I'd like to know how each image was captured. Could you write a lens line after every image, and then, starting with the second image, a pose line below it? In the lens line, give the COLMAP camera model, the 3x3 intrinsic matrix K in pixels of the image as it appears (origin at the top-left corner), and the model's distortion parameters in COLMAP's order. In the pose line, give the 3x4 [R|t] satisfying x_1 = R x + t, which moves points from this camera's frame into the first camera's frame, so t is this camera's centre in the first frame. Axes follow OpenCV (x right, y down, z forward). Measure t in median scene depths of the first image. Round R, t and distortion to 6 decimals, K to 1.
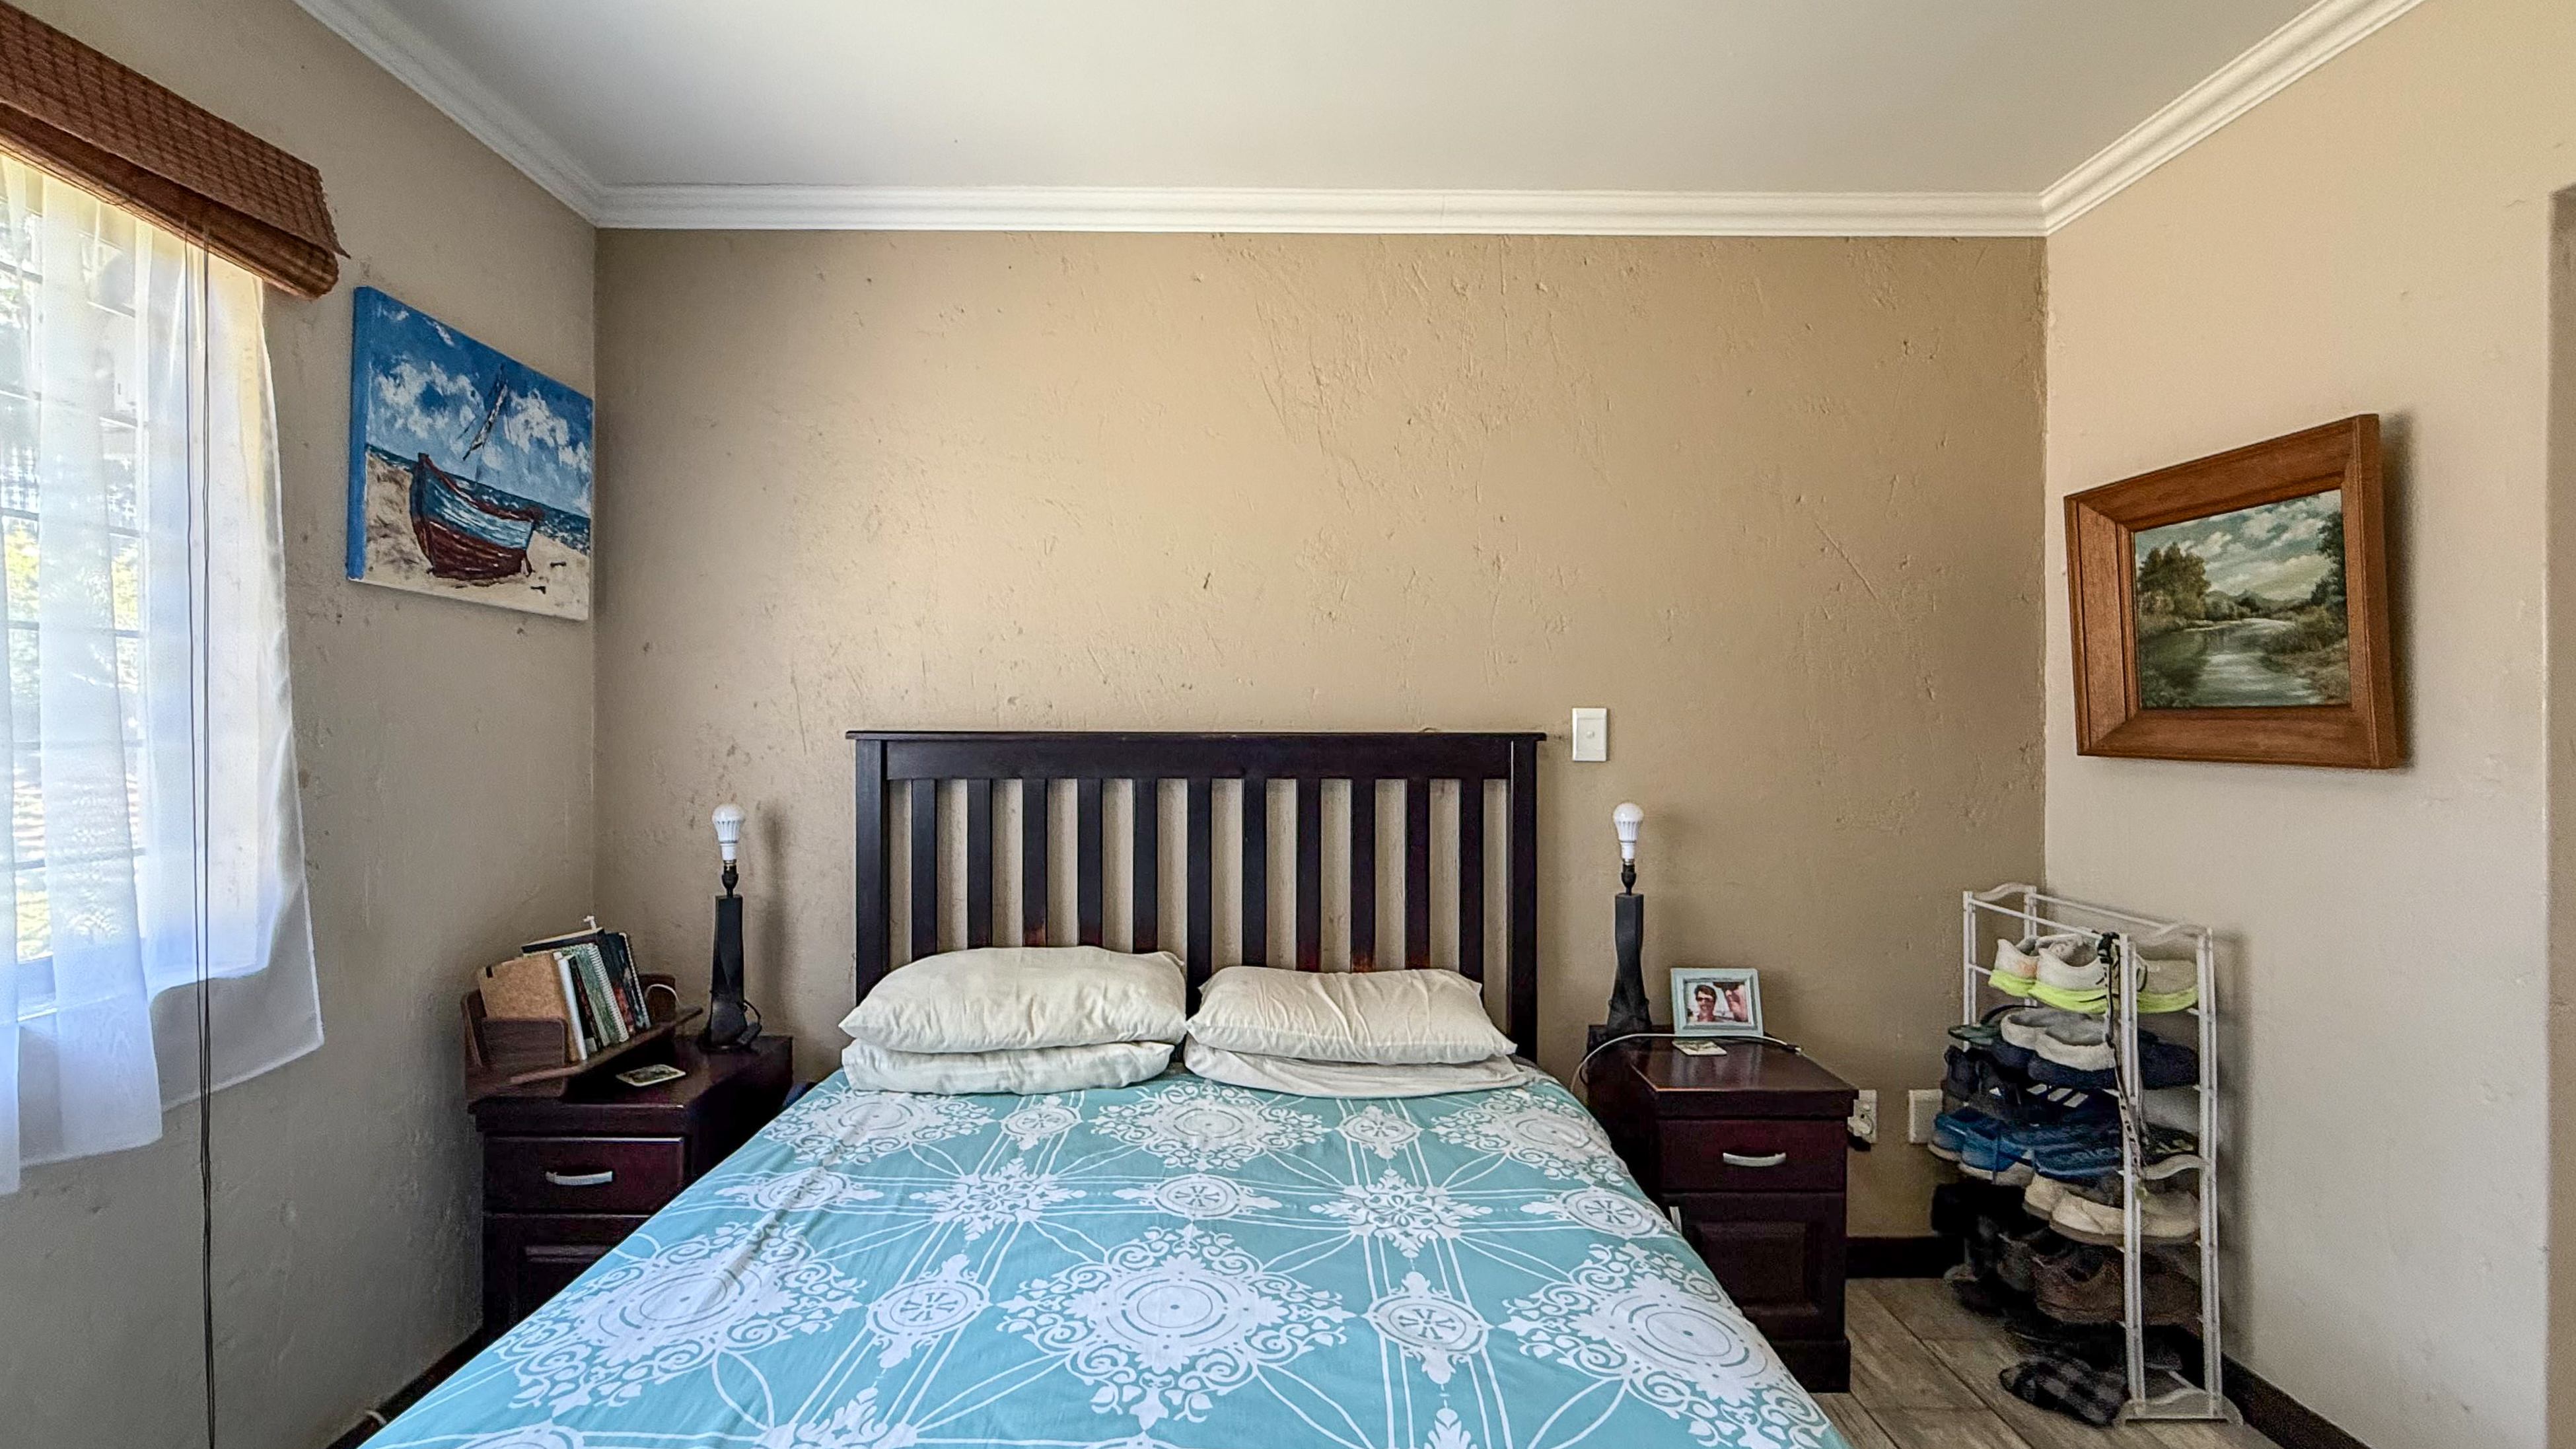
lens RADIAL K [[1051.6, 0, 1313.7], [0, 1051.6, 722.3], [0, 0, 1]] dist [0.000264, 0.000500]
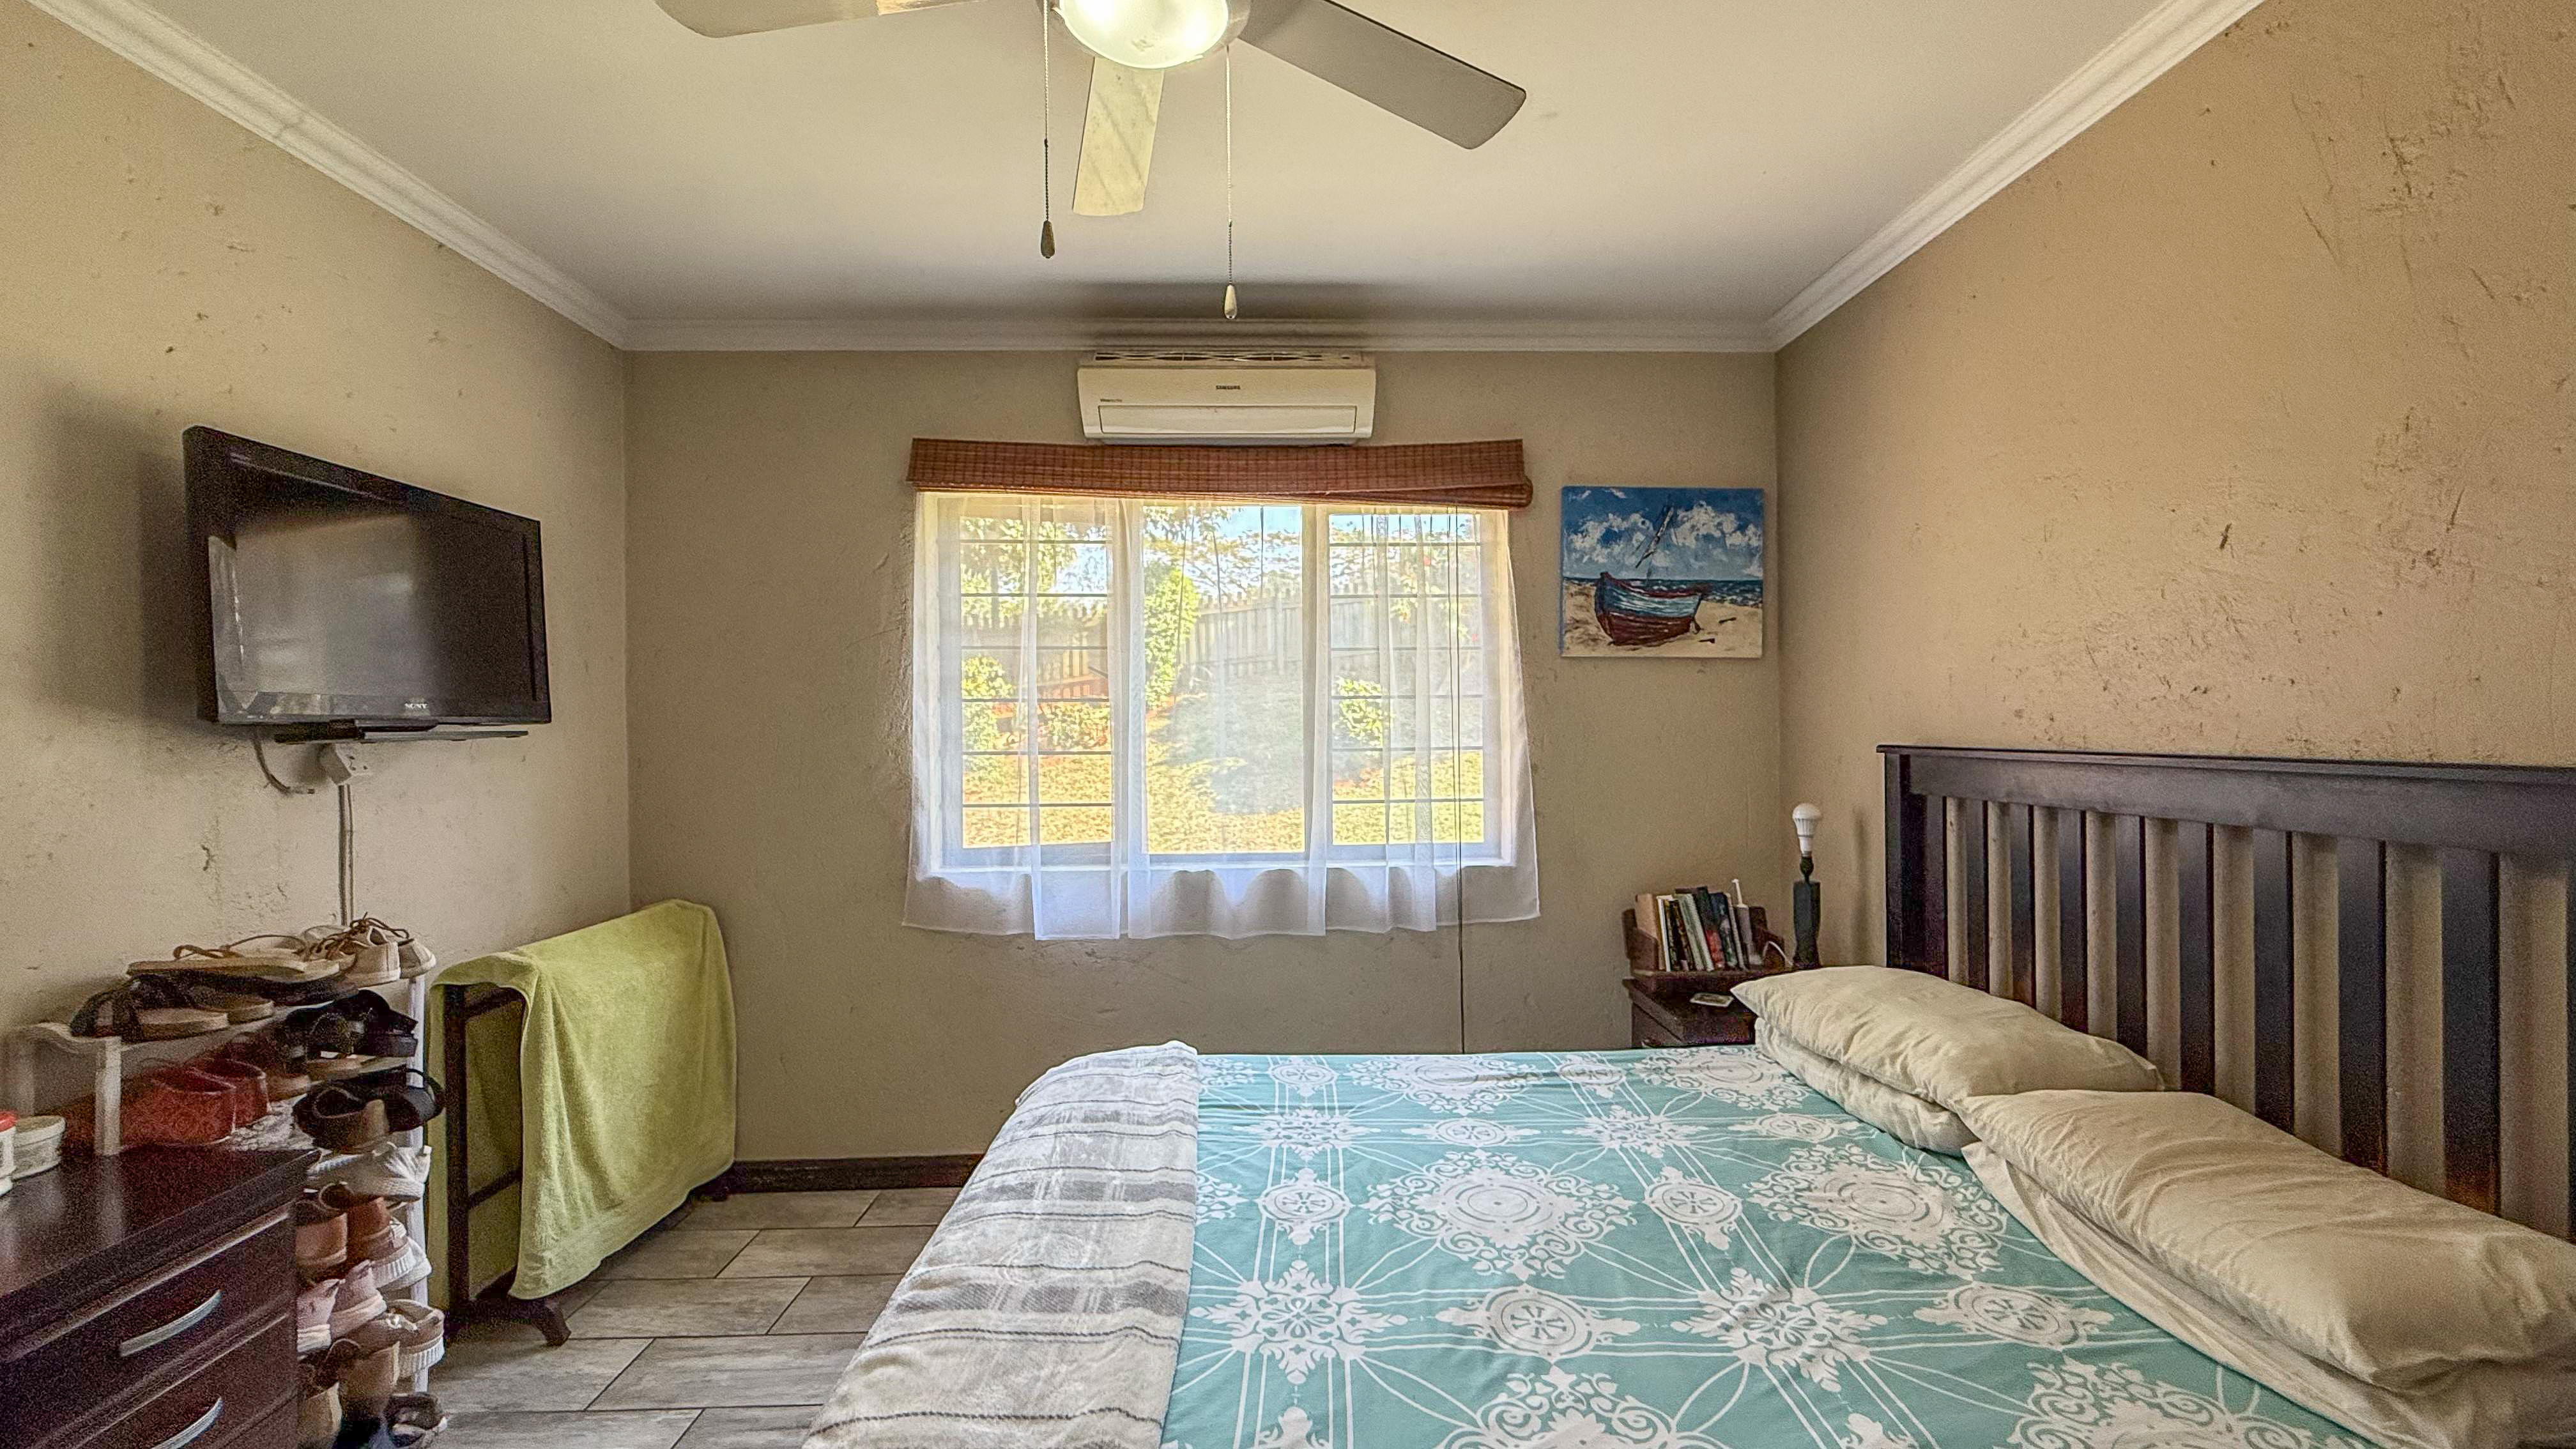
lens RADIAL K [[1051.7, 0, 1284.4], [0, 1051.7, 722.7], [0, 0, 1]] dist [0.000264, 0.000500]
pose [[-0.000113, -0.002074, -0.999998, 0.737988], [0.011675, 0.999930, -0.002075, -0.022782], [0.999932, -0.011675, -0.000089, 0.471846]]
